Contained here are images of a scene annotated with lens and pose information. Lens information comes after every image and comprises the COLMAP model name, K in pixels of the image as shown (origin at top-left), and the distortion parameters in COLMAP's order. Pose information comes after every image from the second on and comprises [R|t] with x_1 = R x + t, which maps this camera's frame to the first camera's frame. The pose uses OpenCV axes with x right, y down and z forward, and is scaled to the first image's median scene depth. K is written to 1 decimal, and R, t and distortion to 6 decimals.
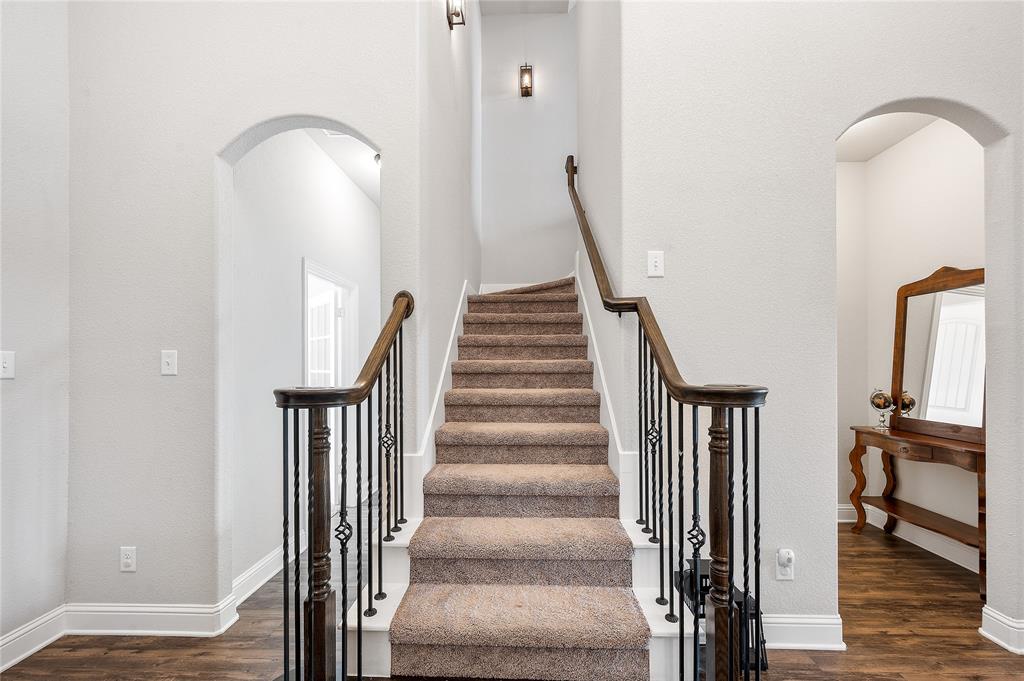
lens RADIAL K [[412.1, 0, 513.3], [0, 412.1, 360.4], [0, 0, 1]] dist [-0.000524, -0.000179]
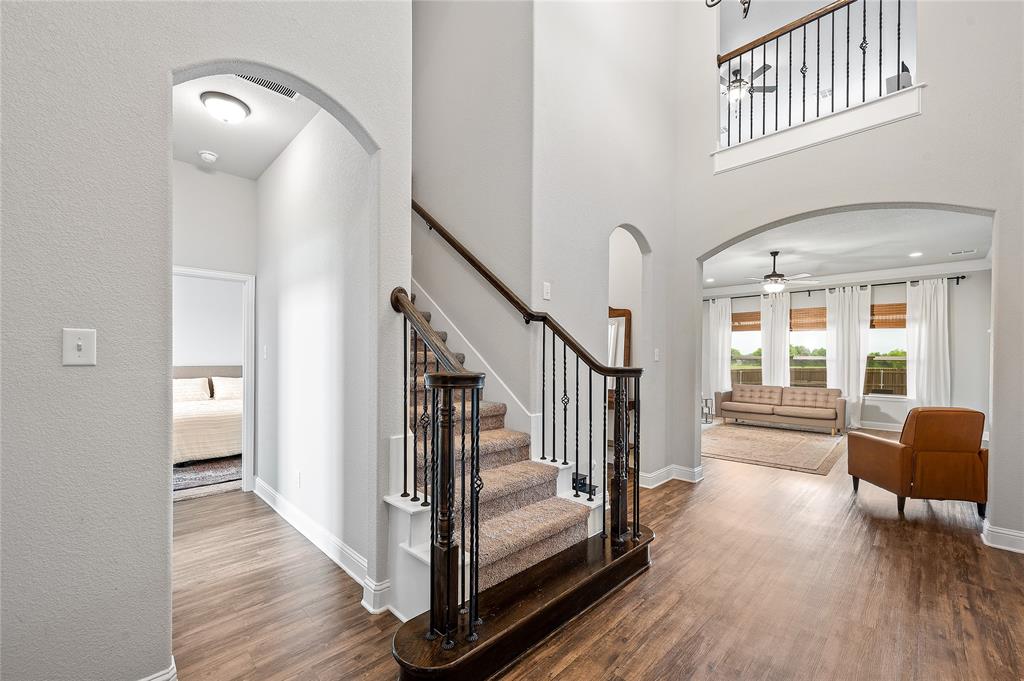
lens RADIAL K [[412.1, 0, 513.3], [0, 412.1, 360.4], [0, 0, 1]] dist [-0.000524, -0.000179]
pose [[0.681938, 0.001060, 0.731409, -0.862975], [-0.015024, 0.999808, 0.012559, 0.008069], [-0.731255, -0.019554, 0.681824, 0.035859]]
